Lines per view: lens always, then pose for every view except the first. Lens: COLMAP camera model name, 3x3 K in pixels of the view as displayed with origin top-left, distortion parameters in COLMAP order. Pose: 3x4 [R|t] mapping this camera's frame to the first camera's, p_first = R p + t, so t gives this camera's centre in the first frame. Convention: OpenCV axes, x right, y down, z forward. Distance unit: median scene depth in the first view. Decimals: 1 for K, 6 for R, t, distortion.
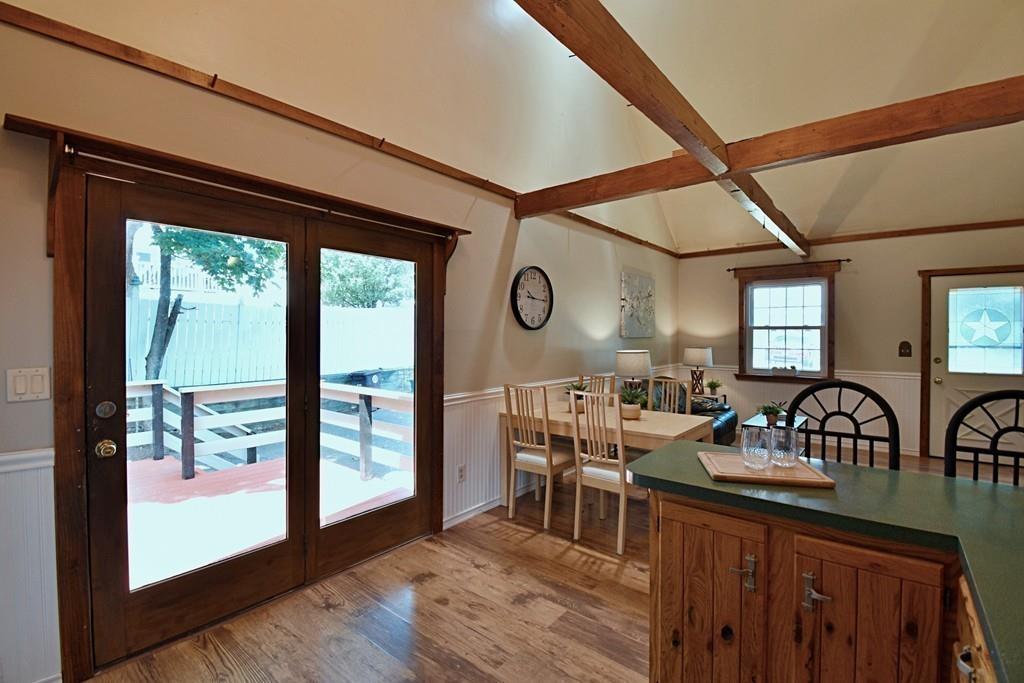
lens RADIAL K [[457.6, 0, 509.8], [0, 457.6, 339.2], [0, 0, 1]] dist [0.010060, -0.018104]
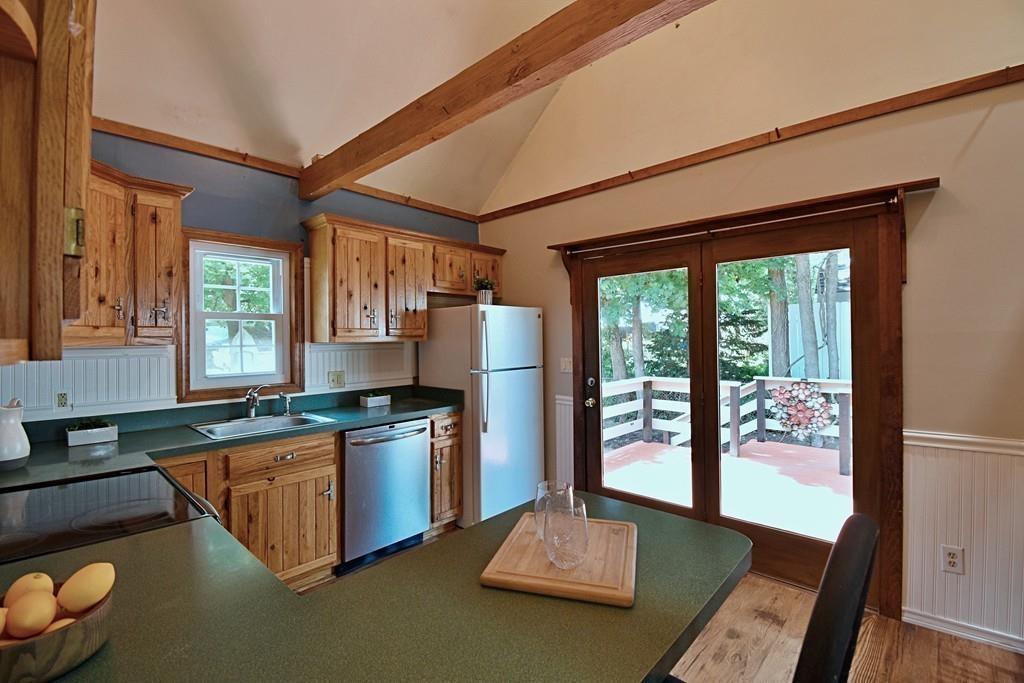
lens RADIAL K [[457.6, 0, 511.6], [0, 457.6, 335.6], [0, 0, 1]] dist [0.010060, -0.018104]
pose [[-0.057888, -0.006956, -0.998299, 0.366149], [-0.000891, 0.999976, -0.006916, -0.007919], [0.998323, 0.000489, -0.057893, 0.281952]]
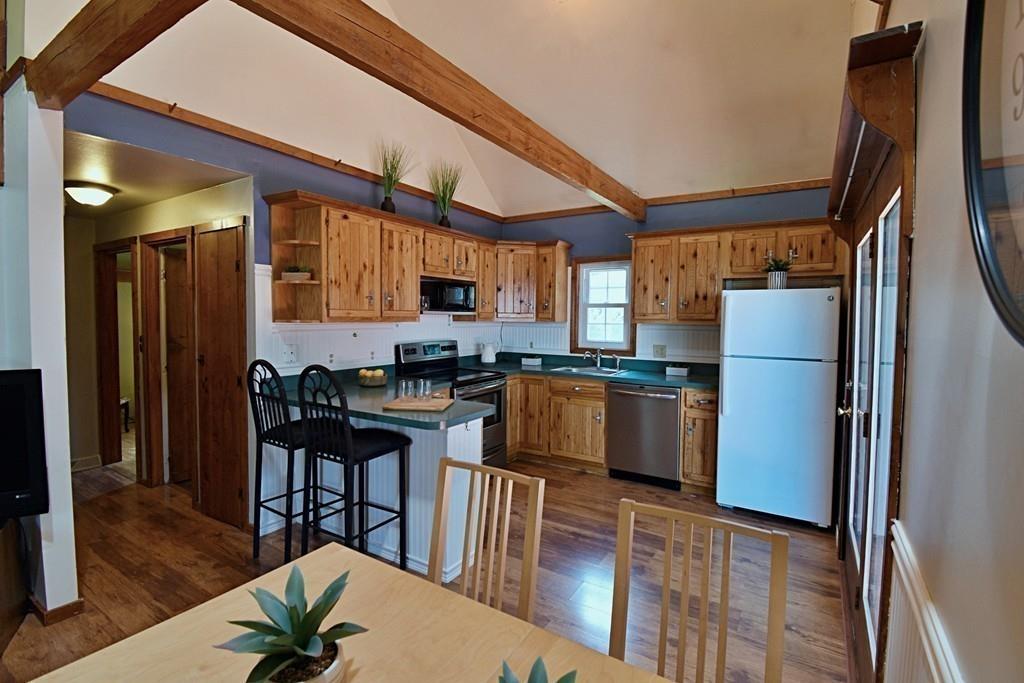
lens RADIAL K [[457.6, 0, 515.8], [0, 457.6, 341.0], [0, 0, 1]] dist [0.010060, -0.018104]
pose [[-0.991858, -0.004081, -0.127280, 0.115333], [-0.012236, 0.997916, 0.063352, -0.020849], [0.126756, 0.064394, -0.989842, 0.813167]]
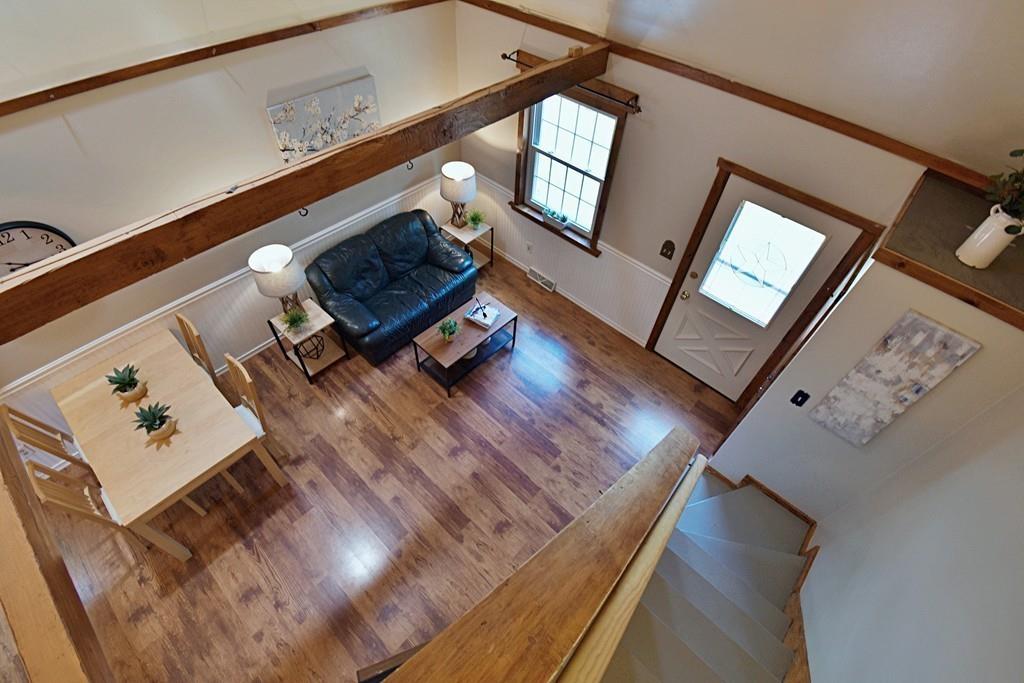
lens RADIAL K [[457.6, 0, 509.0], [0, 457.6, 342.7], [0, 0, 1]] dist [0.010060, -0.018104]
pose [[0.997506, 0.070564, 0.001530, 0.632734], [-0.047386, 0.653478, 0.755460, -0.449060], [0.052308, -0.753649, 0.655192, 0.387686]]
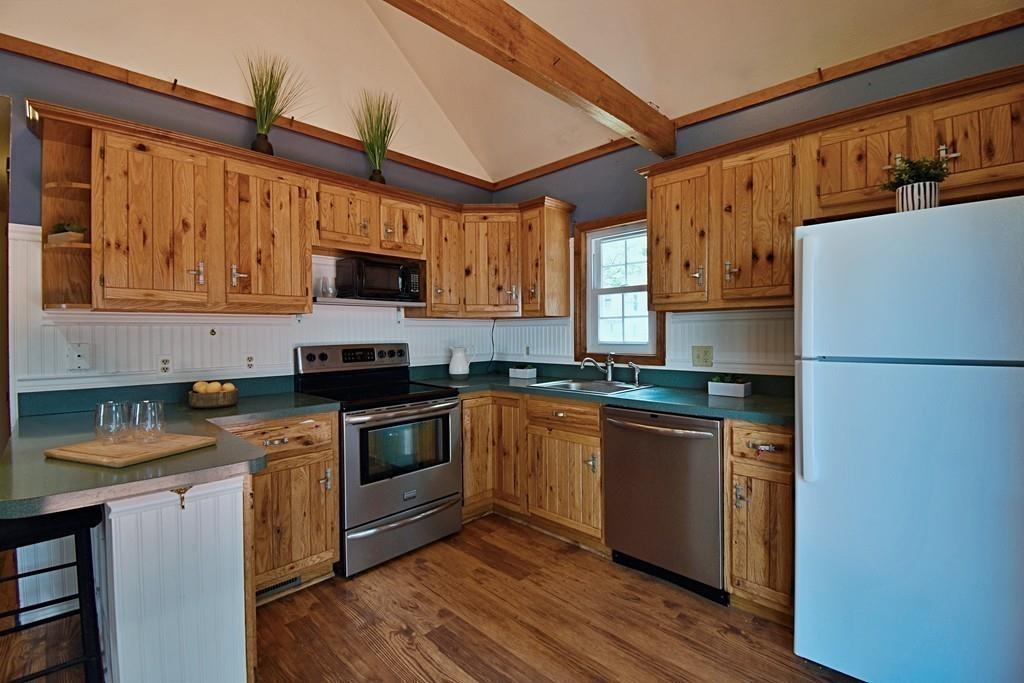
lens RADIAL K [[457.6, 0, 509.5], [0, 457.6, 338.0], [0, 0, 1]] dist [0.010060, -0.018104]
pose [[-0.995519, 0.005227, 0.094413, -0.088608], [0.007351, 0.999727, 0.022171, 0.014674], [-0.094271, 0.022766, -0.995286, 0.548298]]
